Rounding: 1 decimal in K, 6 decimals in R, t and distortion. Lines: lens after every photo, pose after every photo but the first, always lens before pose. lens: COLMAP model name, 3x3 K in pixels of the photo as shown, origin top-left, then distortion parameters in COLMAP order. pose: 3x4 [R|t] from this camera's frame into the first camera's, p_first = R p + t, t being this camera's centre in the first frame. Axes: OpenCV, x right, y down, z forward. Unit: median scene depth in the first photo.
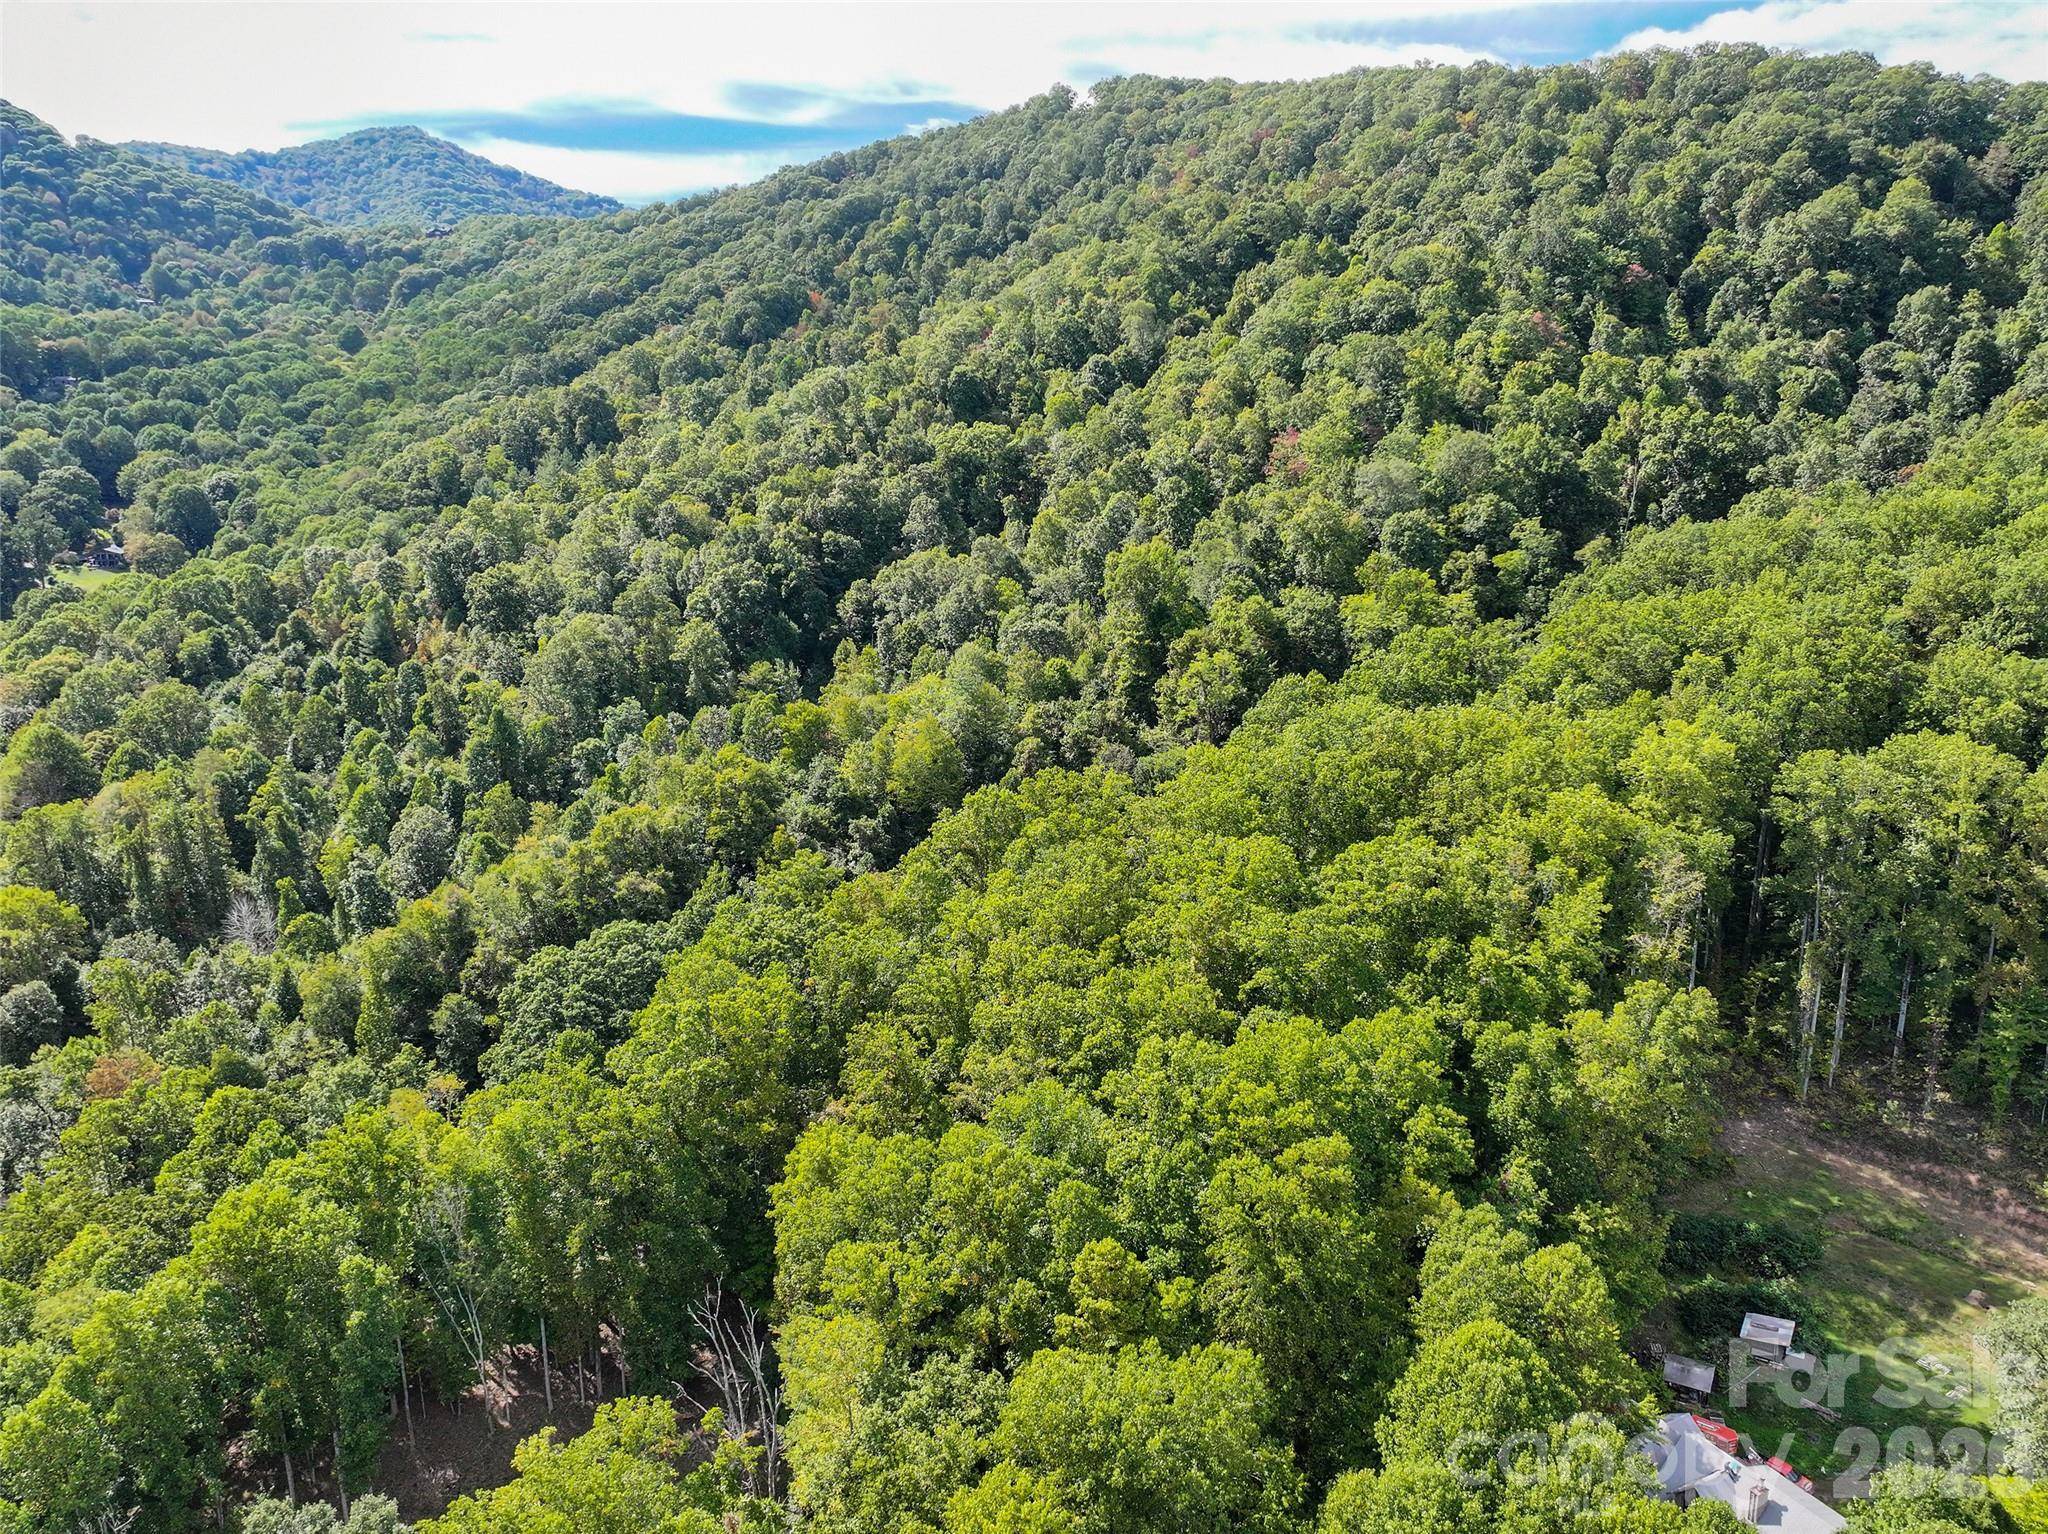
lens RADIAL K [[1452.9, 0, 1024.5], [0, 1452.9, 766.4], [0, 0, 1]] dist [-0.004159, 0.021090]
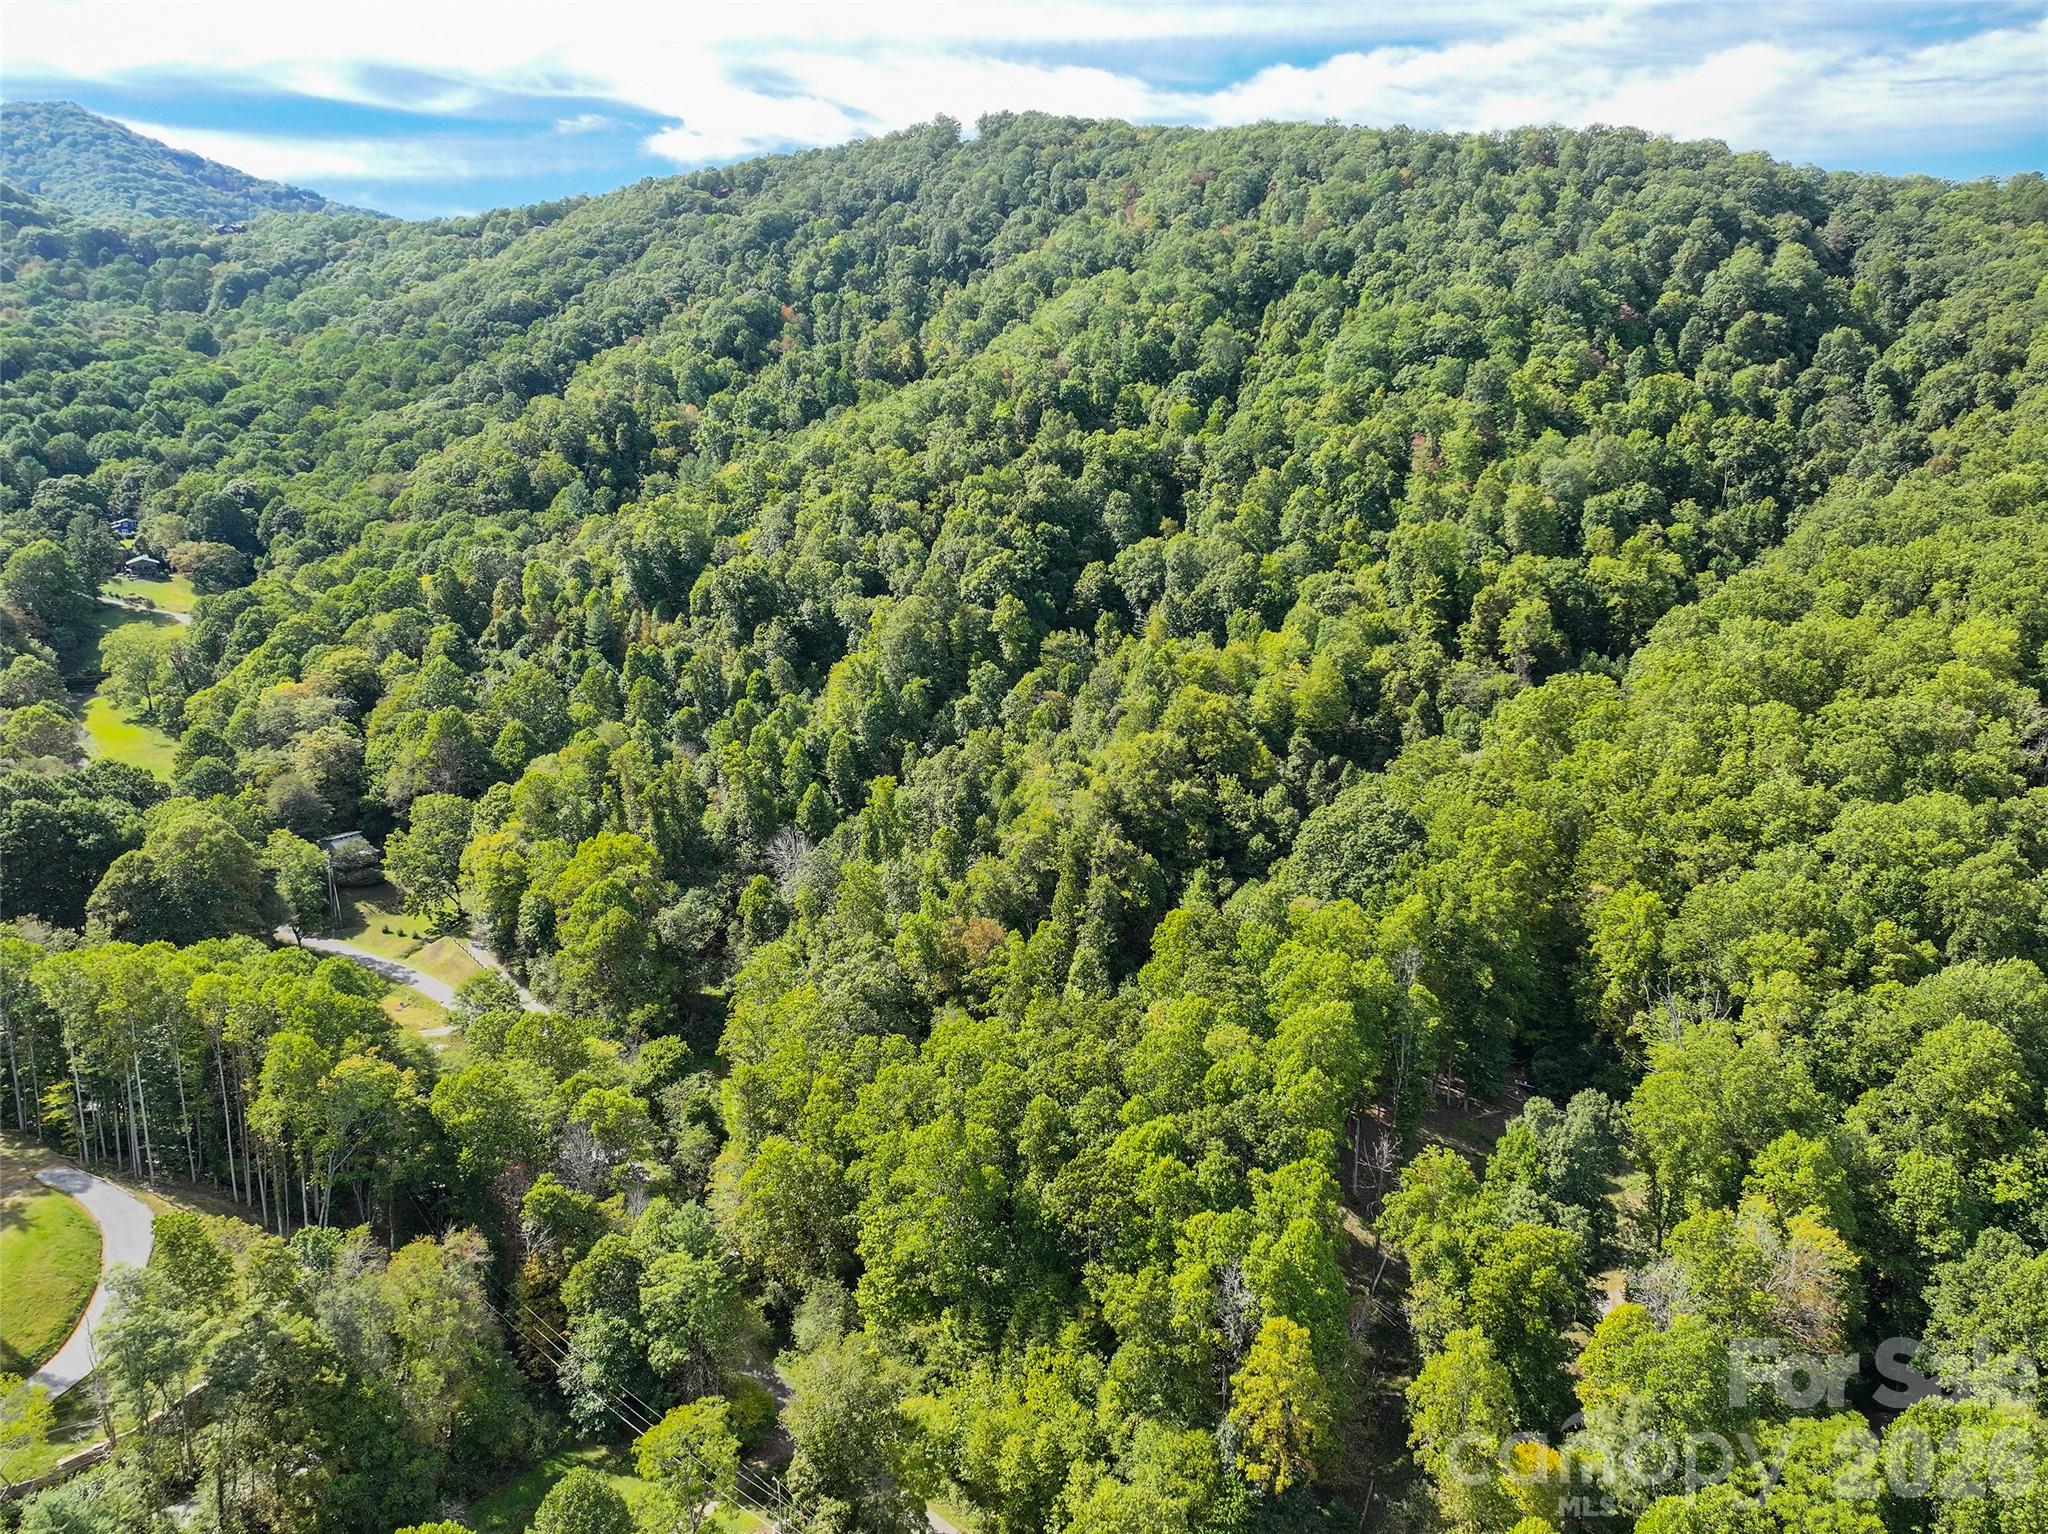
lens RADIAL K [[1452.9, 0, 1037.3], [0, 1452.9, 770.5], [0, 0, 1]] dist [-0.004159, 0.021090]
pose [[0.973067, -0.053498, 0.224227, -0.245221], [0.053870, 0.998538, 0.004463, 0.018786], [-0.224138, 0.007737, 0.974527, -0.080019]]
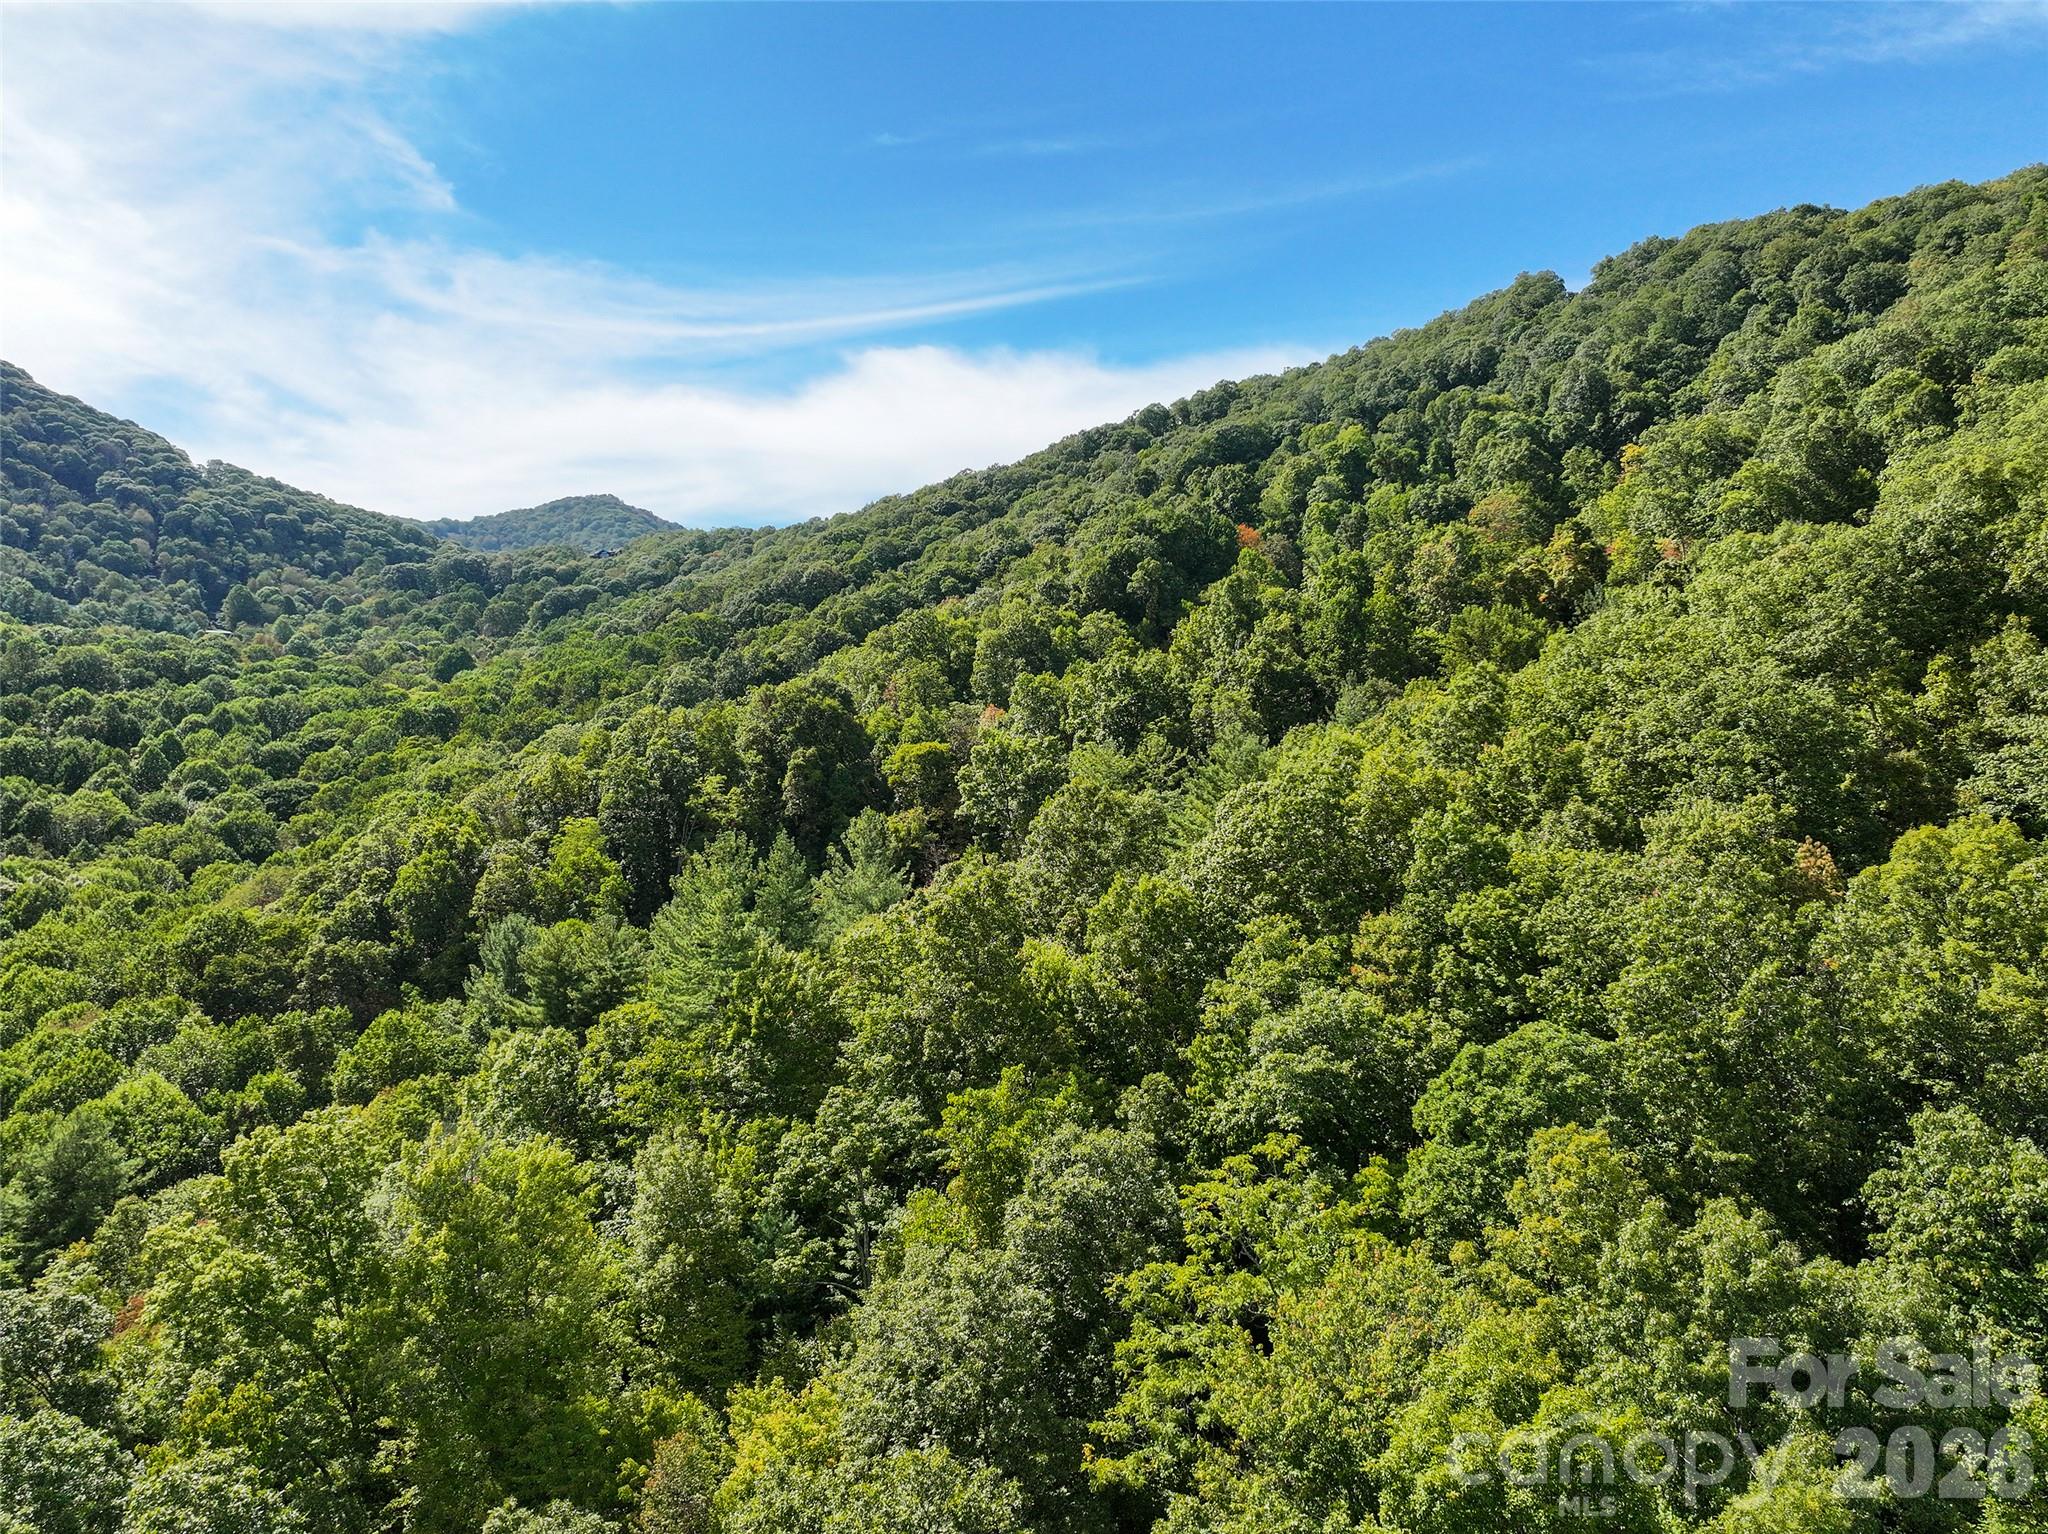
lens RADIAL K [[1452.9, 0, 1027.6], [0, 1452.9, 764.9], [0, 0, 1]] dist [-0.004159, 0.021090]
pose [[0.994878, -0.002114, -0.101060, -0.187664], [-0.023194, 0.968332, -0.248585, -0.127918], [0.098385, 0.249656, 0.963324, 0.575384]]
